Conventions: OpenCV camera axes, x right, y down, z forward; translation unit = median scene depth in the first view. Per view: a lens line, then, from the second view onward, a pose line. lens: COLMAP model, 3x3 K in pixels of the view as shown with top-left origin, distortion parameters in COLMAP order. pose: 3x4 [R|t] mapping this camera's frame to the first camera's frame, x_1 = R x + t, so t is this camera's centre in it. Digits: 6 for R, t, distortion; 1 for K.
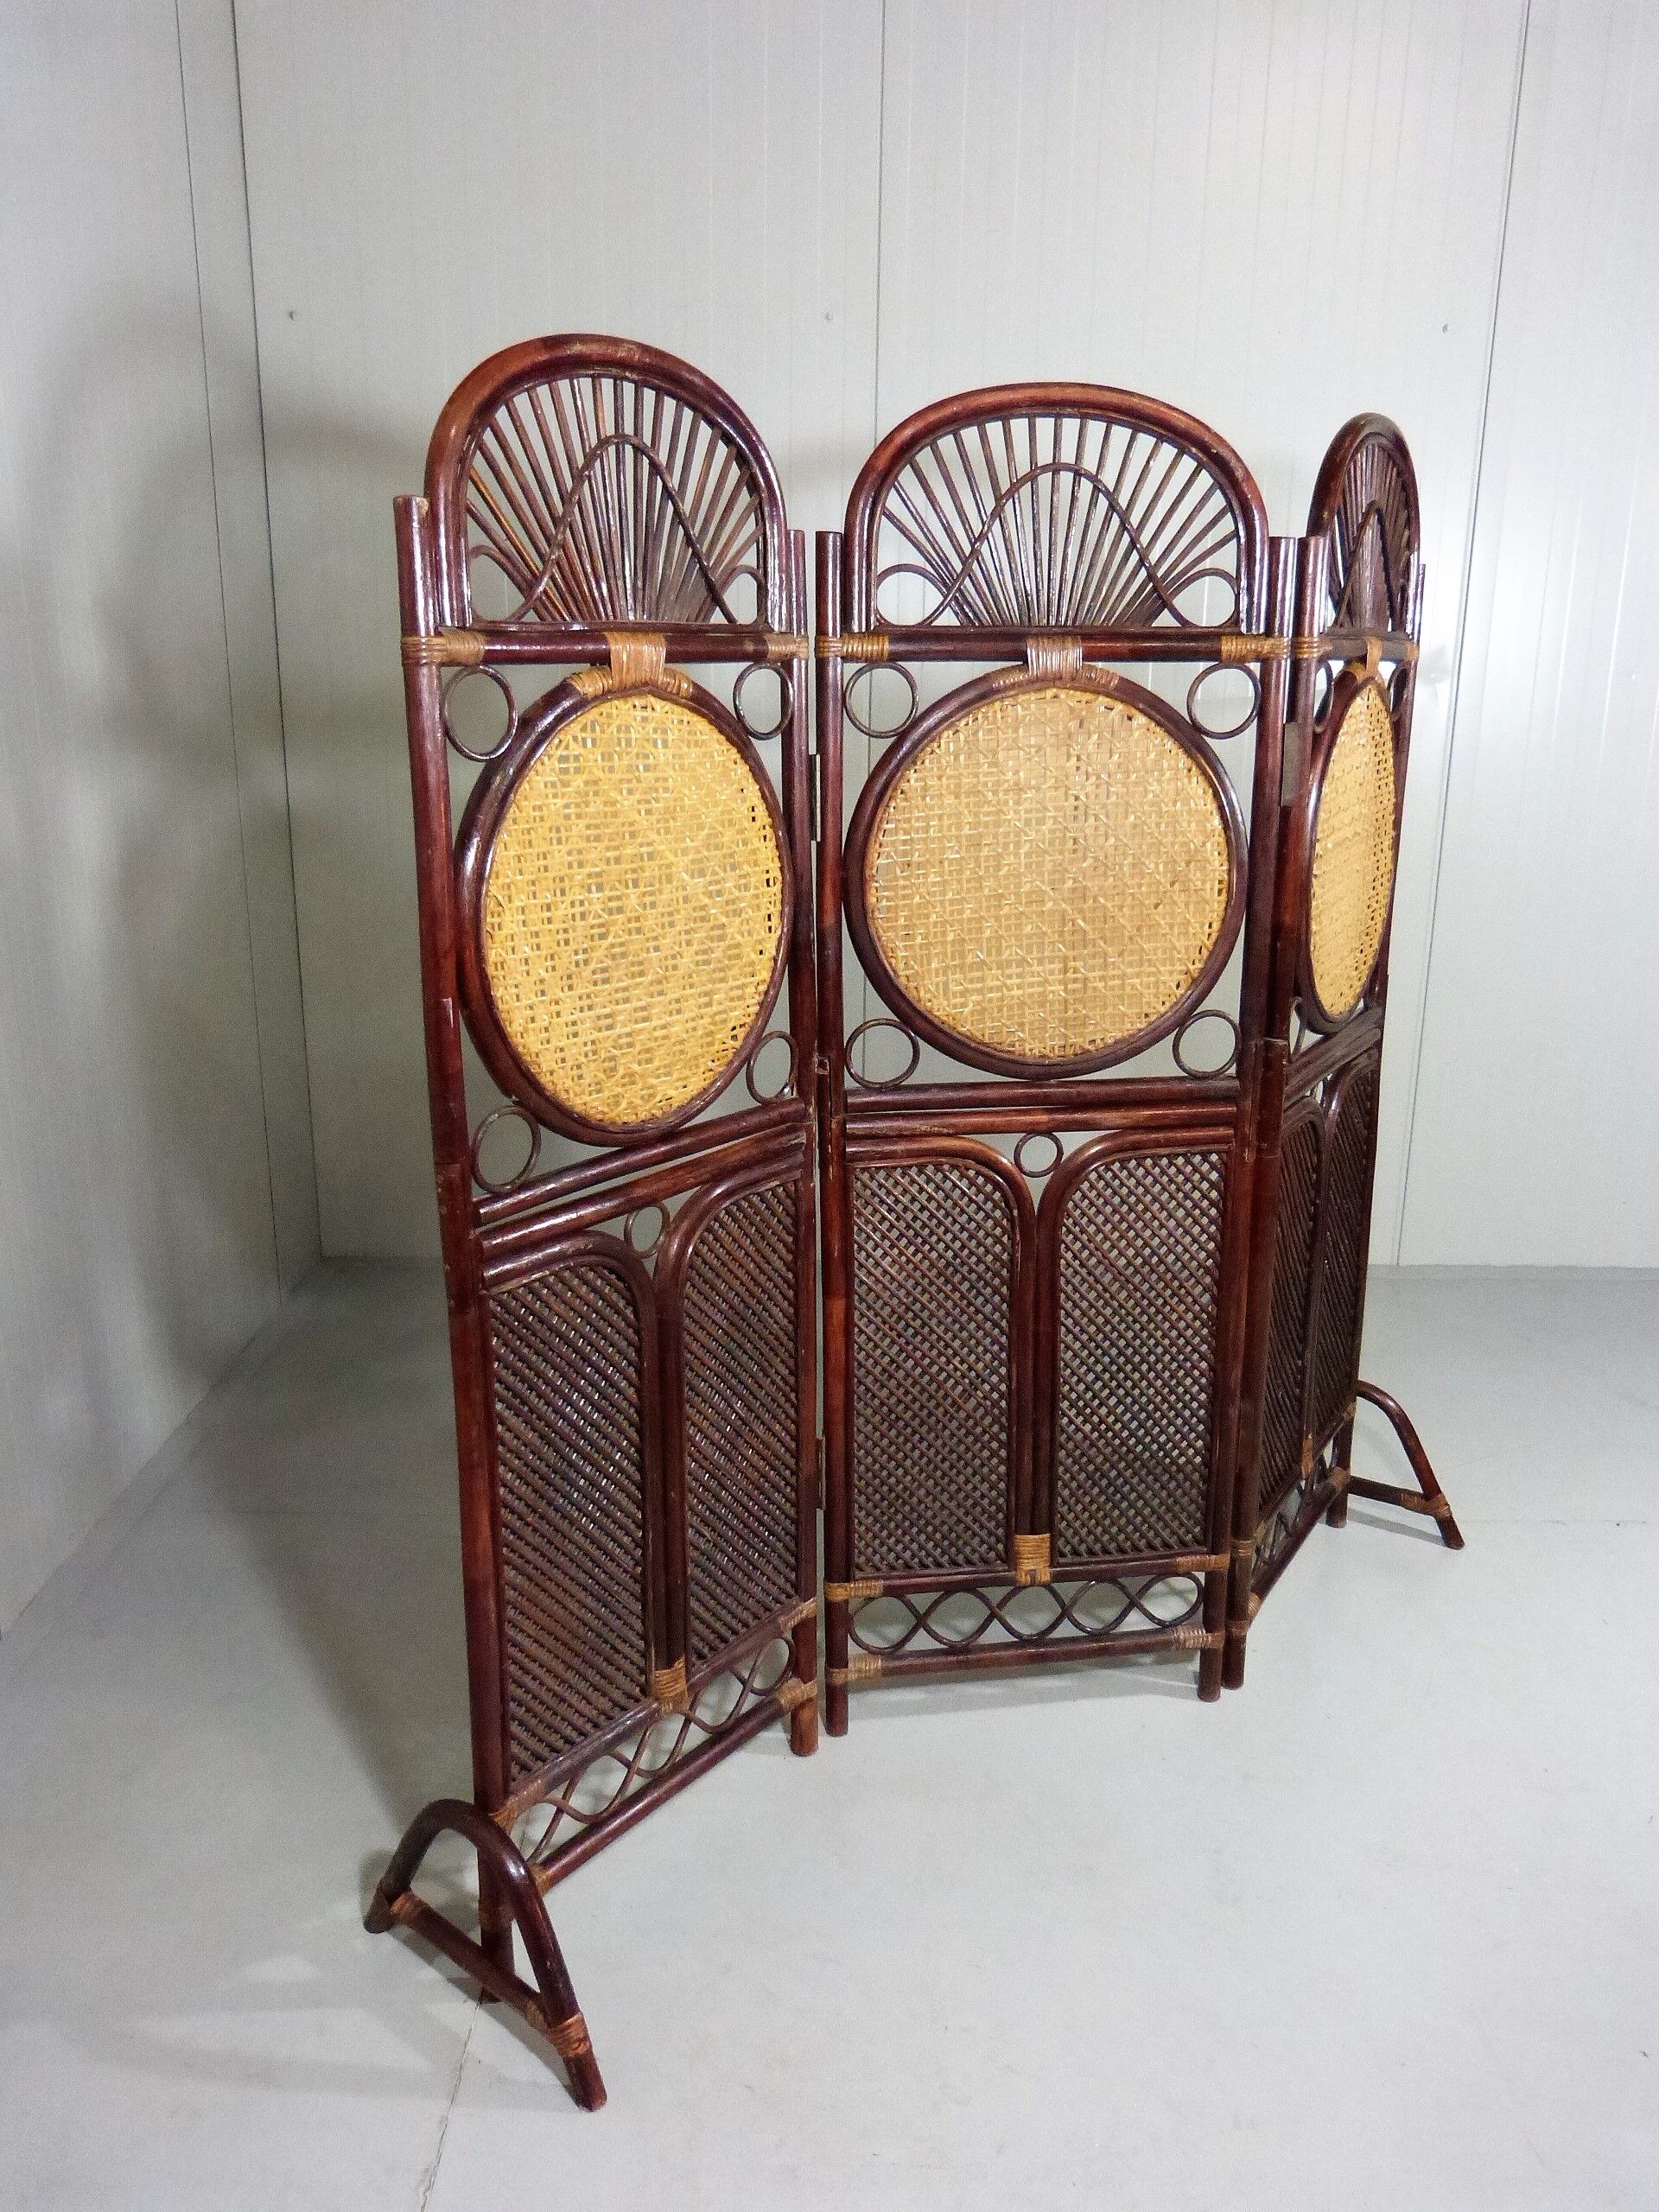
lens RADIAL K [[1694.9, 0, 860.4], [0, 1694.9, 1092.2], [0, 0, 1]] dist [-0.043338, 0.021295]
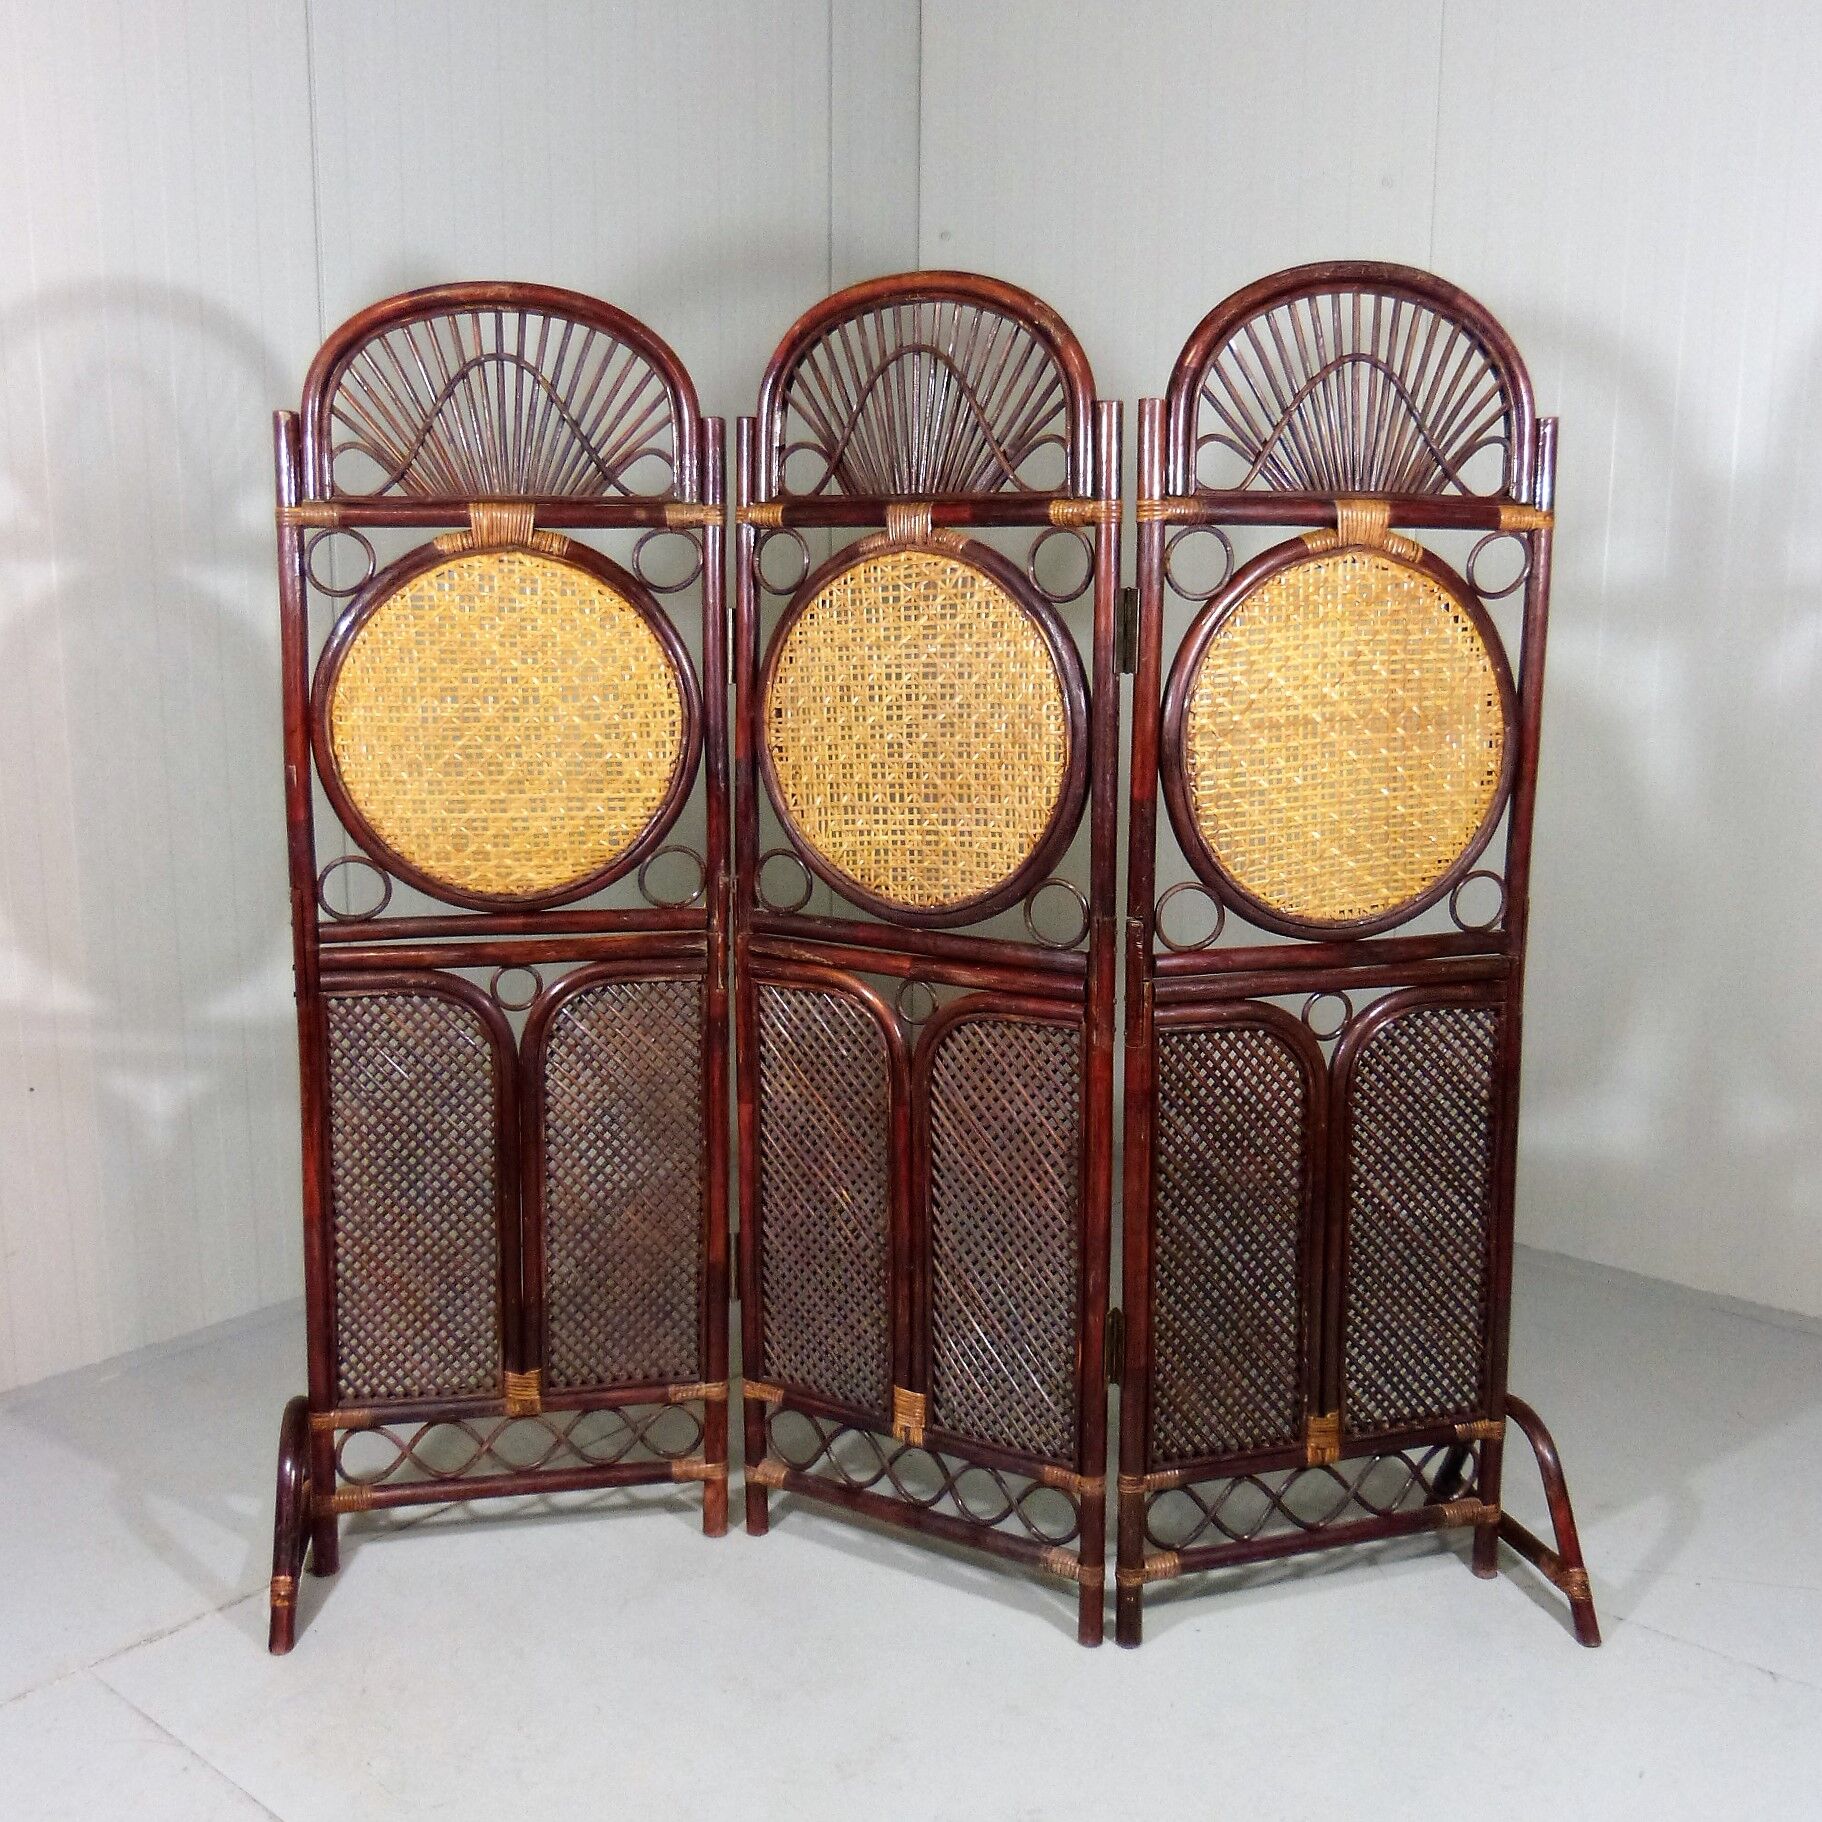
lens RADIAL K [[1977.6, 0, 971.8], [0, 1977.6, 875.3], [0, 0, 1]] dist [-0.043833, 0.000000]
pose [[0.761795, 0.104934, -0.639263, 0.945395], [-0.167318, 0.985183, -0.037673, 0.000606], [0.625838, 0.135660, 0.768064, 0.100913]]
